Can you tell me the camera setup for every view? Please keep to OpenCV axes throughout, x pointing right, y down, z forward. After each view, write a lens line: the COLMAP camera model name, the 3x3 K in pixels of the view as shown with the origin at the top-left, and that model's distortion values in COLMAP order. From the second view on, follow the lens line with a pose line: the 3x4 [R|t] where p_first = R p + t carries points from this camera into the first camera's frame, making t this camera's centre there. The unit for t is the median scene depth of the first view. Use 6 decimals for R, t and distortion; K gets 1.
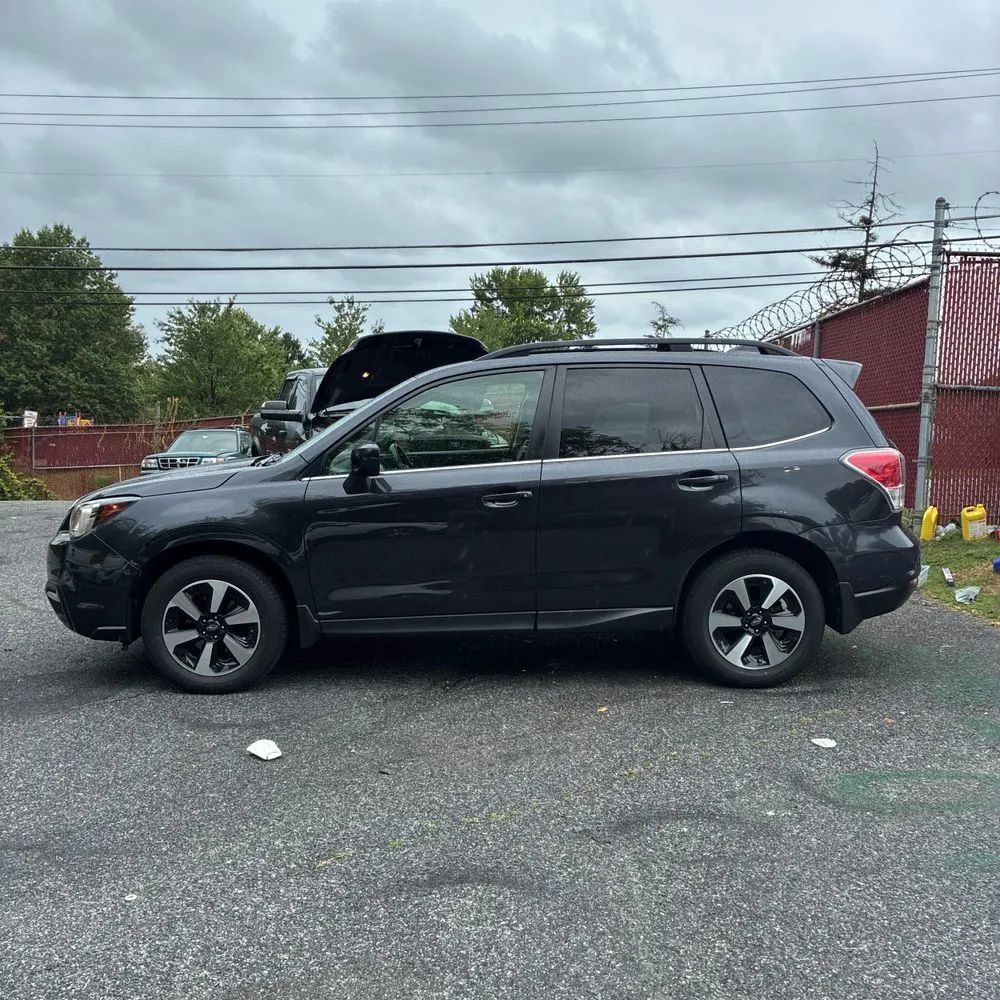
lens RADIAL K [[989.8, 0, 500.0], [0, 989.8, 500.0], [0, 0, 1]] dist [0.021338, -0.002303]
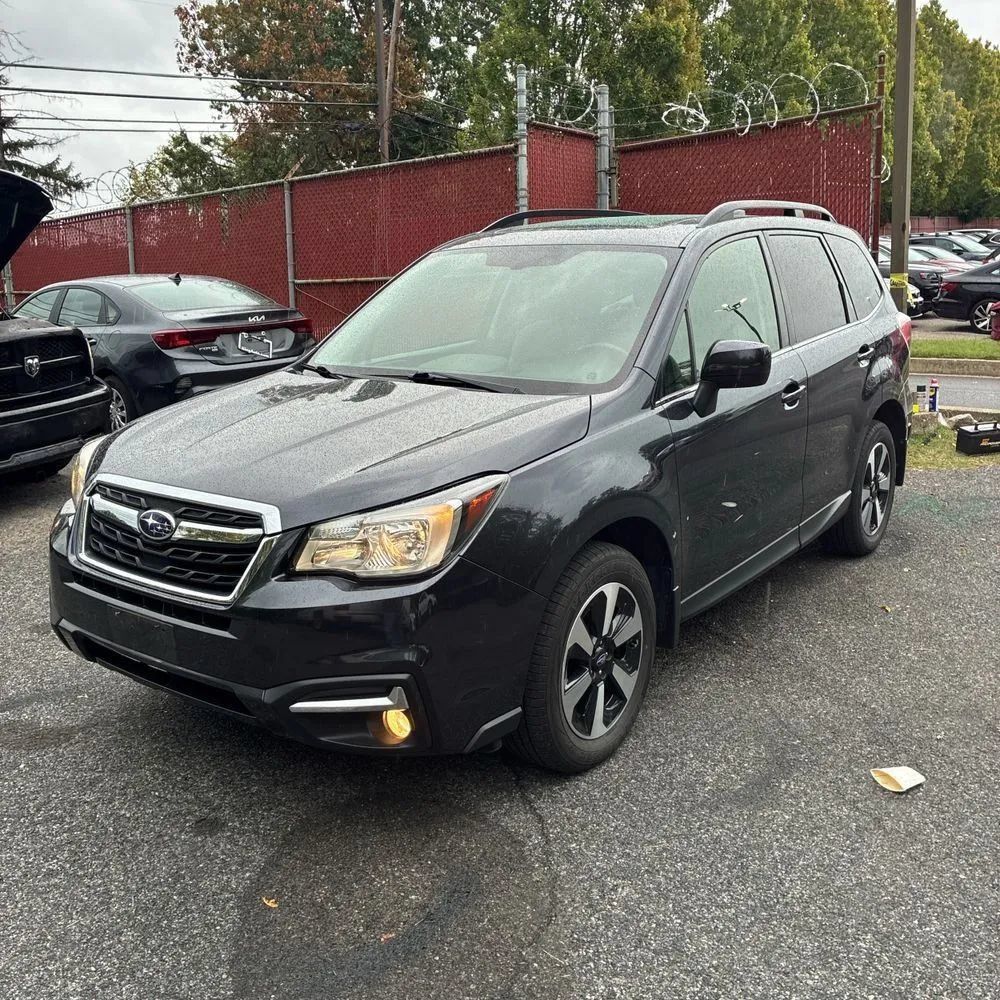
lens RADIAL K [[989.8, 0, 500.0], [0, 989.8, 500.0], [0, 0, 1]] dist [0.021338, -0.002303]
pose [[0.624541, -0.191889, 0.757052, -0.341500], [0.091285, 0.980638, 0.173254, -0.036057], [-0.775639, -0.039097, 0.629965, 0.290069]]
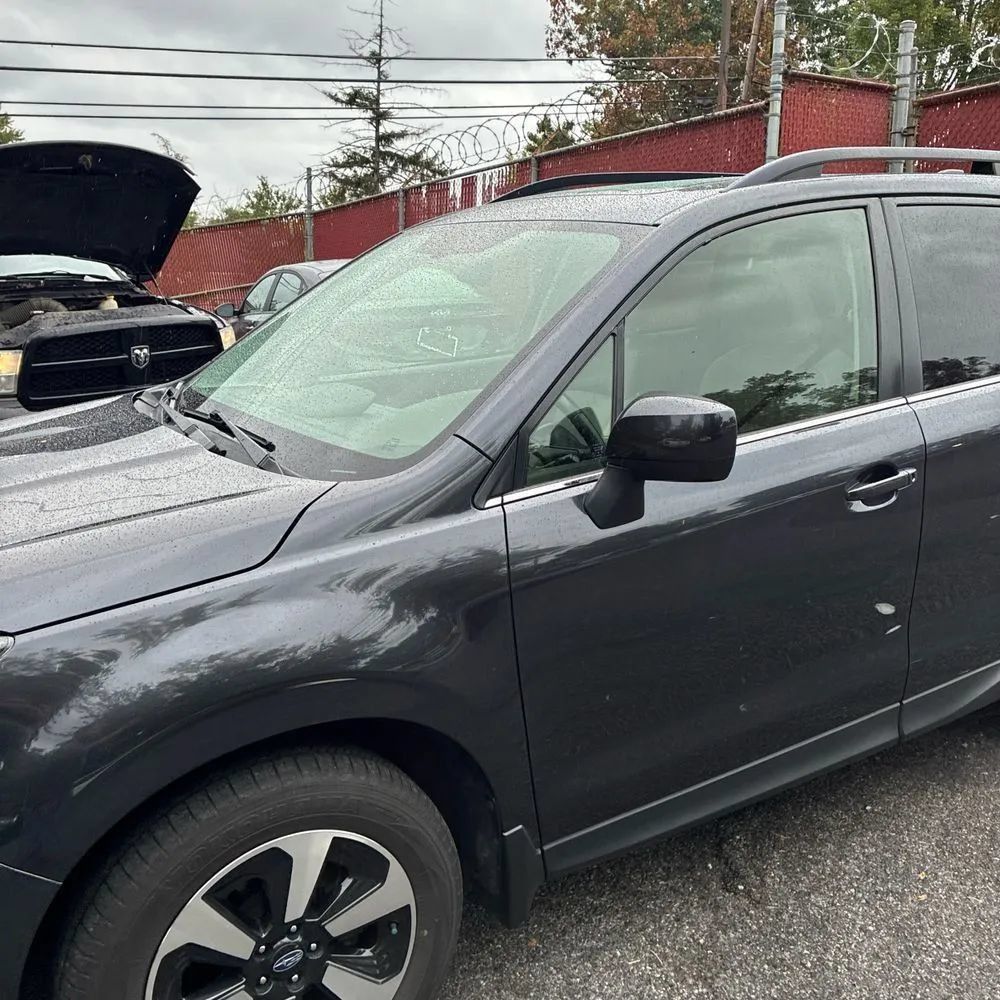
lens RADIAL K [[989.8, 0, 500.0], [0, 989.8, 500.0], [0, 0, 1]] dist [0.021338, -0.002303]
pose [[0.864893, -0.129116, 0.485065, -0.164017], [0.057014, 0.985367, 0.160630, -0.035842], [-0.498707, -0.111272, 0.859599, 0.298362]]
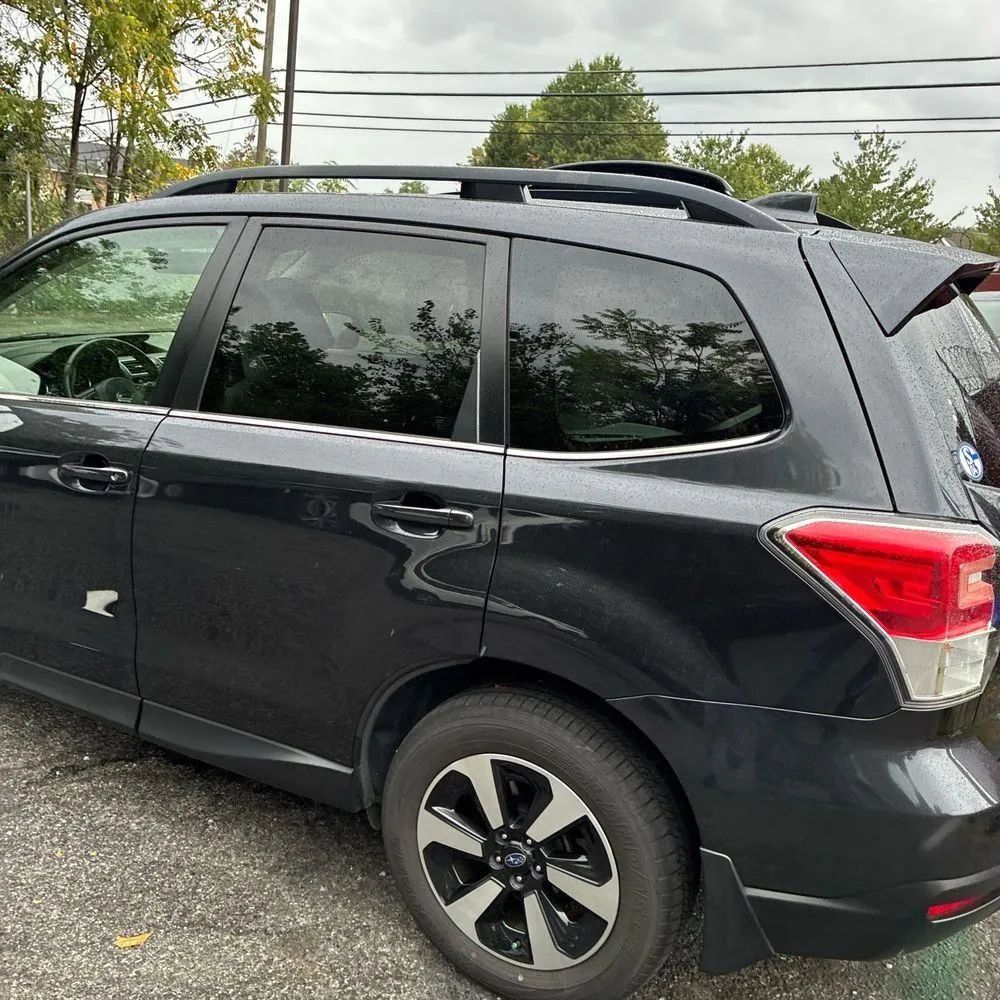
lens RADIAL K [[989.8, 0, 500.0], [0, 989.8, 500.0], [0, 0, 1]] dist [0.021338, -0.002303]
pose [[0.861613, 0.187094, -0.471825, 0.189043], [-0.114041, 0.977175, 0.179228, -0.046283], [0.494588, -0.100618, 0.863284, 0.286526]]
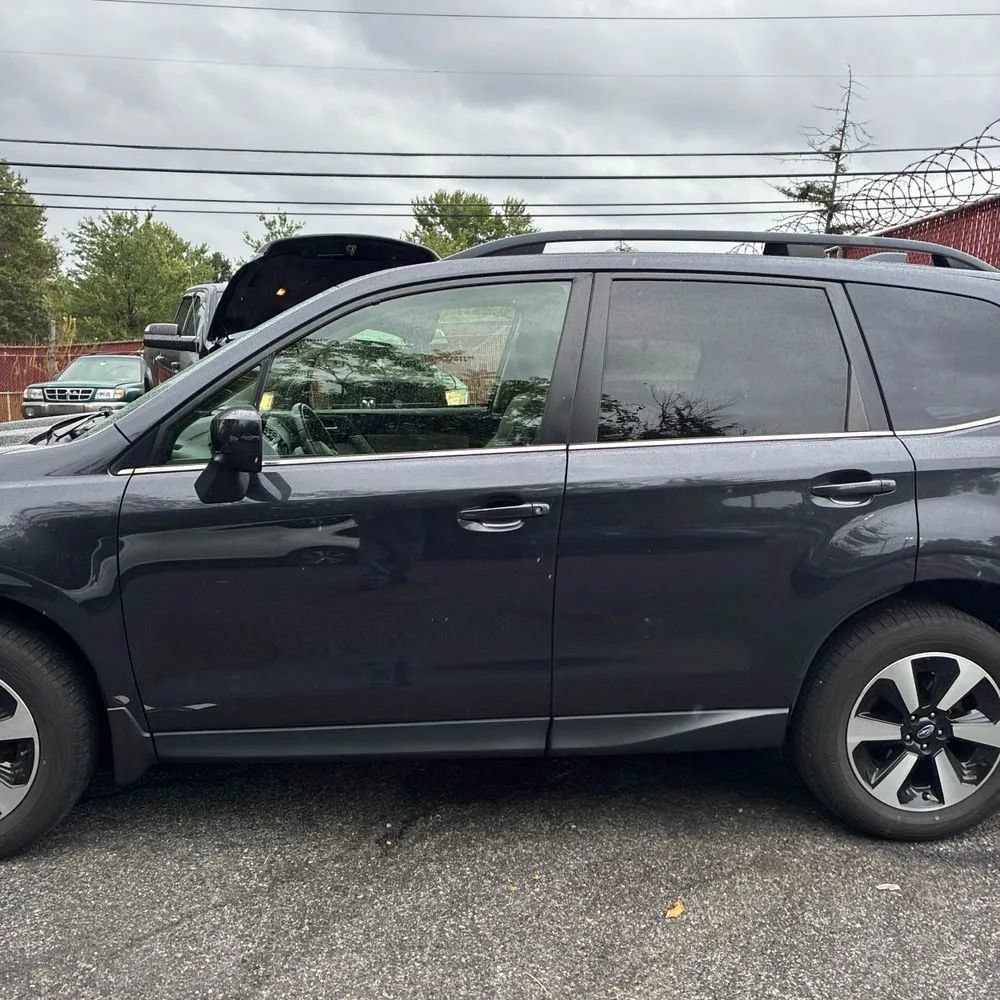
lens RADIAL K [[1001.2, 0, 512.6], [0, 1001.2, 502.9], [0, 0, 1]] dist [0.002206, 0.021422]
pose [[0.997044, 0.016981, 0.074926, -0.012774], [-0.022098, 0.997440, 0.068008, -0.020059], [-0.073580, -0.069463, 0.994867, 0.197426]]
